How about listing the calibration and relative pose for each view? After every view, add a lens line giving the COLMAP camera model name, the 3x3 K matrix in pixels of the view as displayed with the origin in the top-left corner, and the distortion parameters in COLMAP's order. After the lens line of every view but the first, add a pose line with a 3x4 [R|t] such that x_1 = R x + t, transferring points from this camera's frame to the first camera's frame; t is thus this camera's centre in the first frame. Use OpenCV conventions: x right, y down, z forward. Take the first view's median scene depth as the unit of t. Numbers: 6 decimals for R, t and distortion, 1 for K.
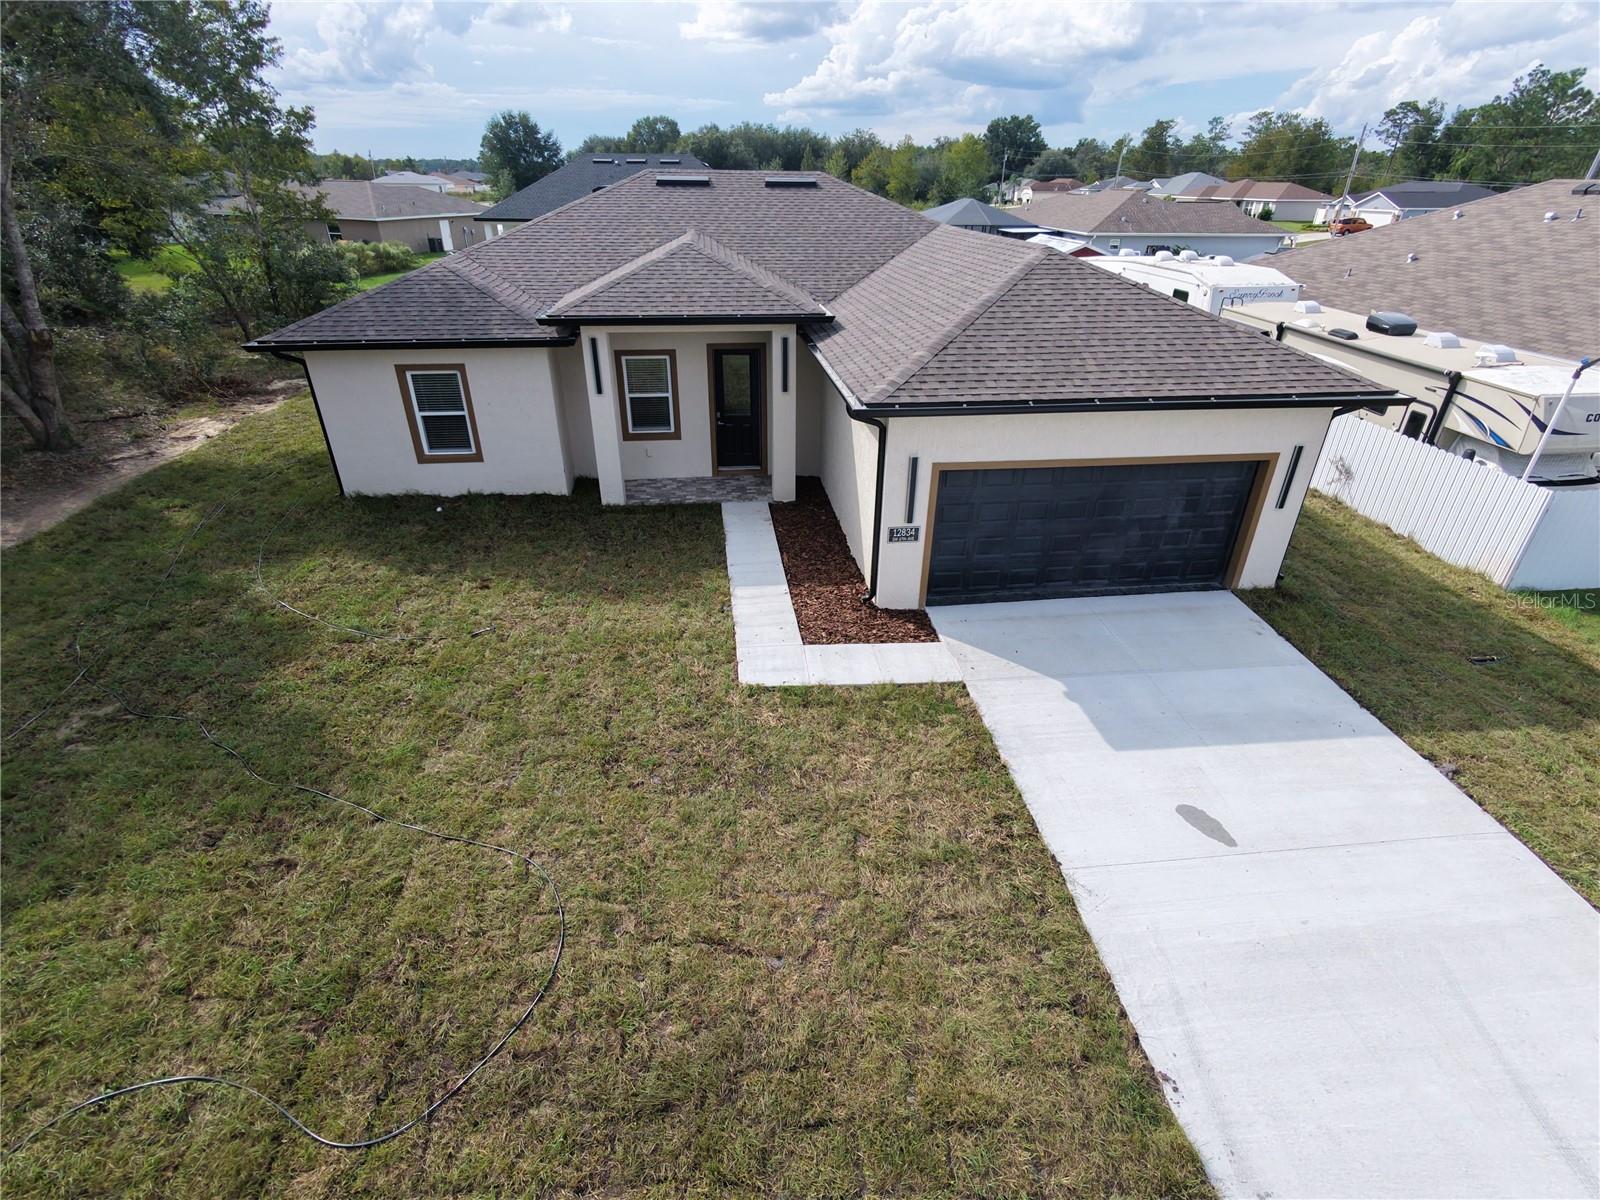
lens RADIAL K [[732.6, 0, 800.0], [0, 732.6, 600.0], [0, 0, 1]] dist [-0.016182, 0.000059]
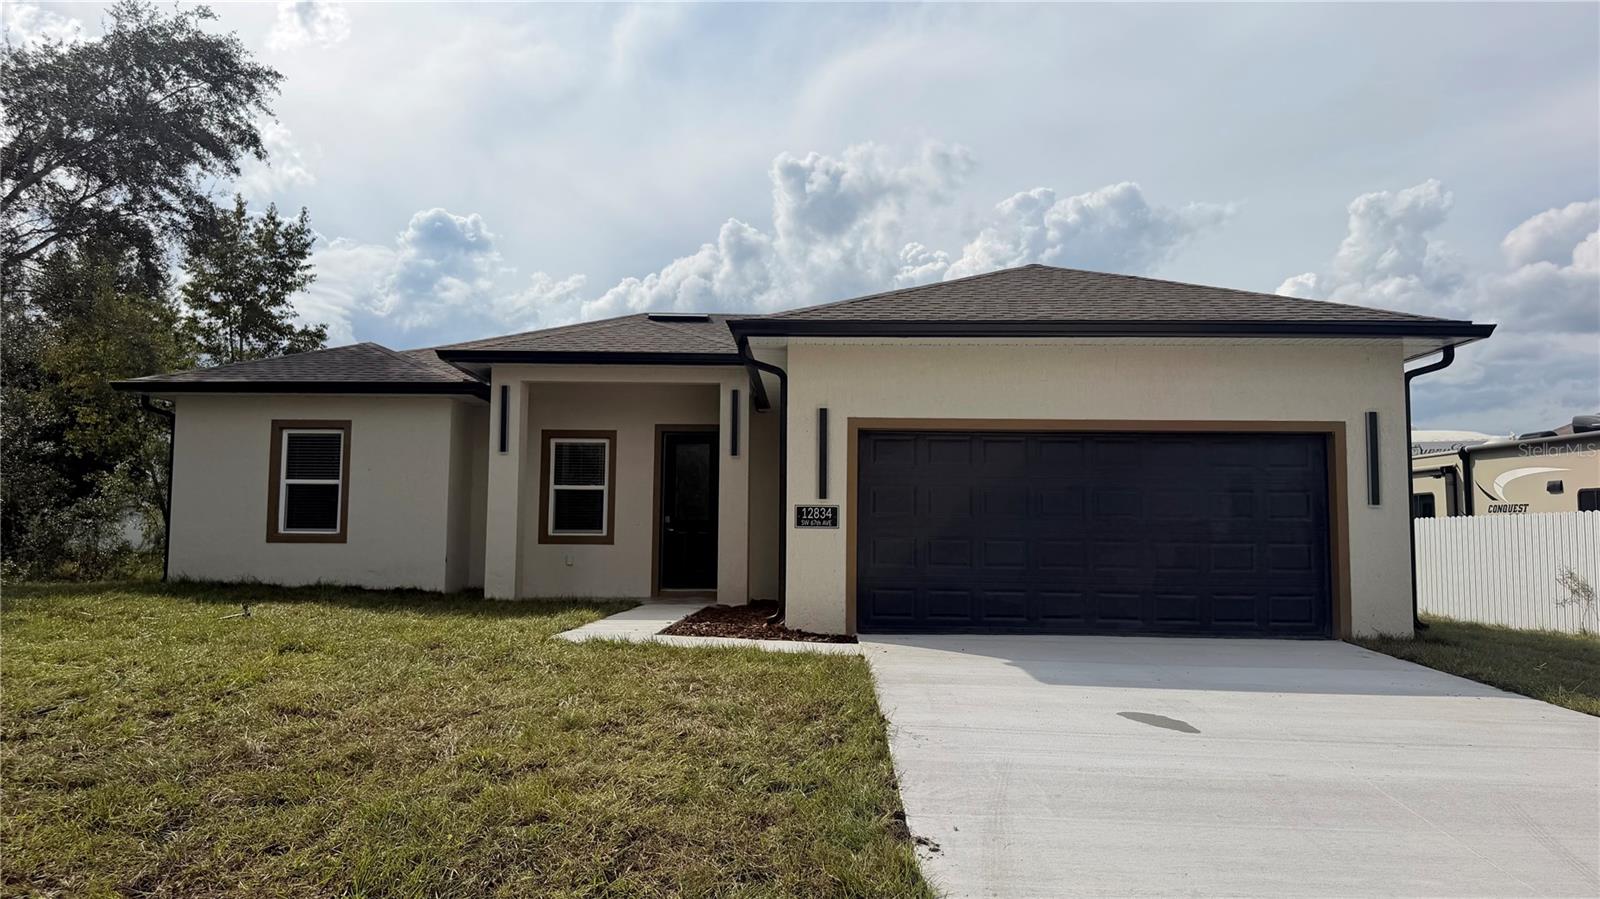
lens RADIAL K [[1058.4, 0, 800.0], [0, 1058.4, 449.5], [0, 0, 1]] dist [0.036603, -0.001277]
pose [[0.992512, -0.006839, -0.121954, 0.196745], [-0.059635, 0.844214, -0.532678, 0.325468], [0.106599, 0.535962, 0.837485, 0.053271]]
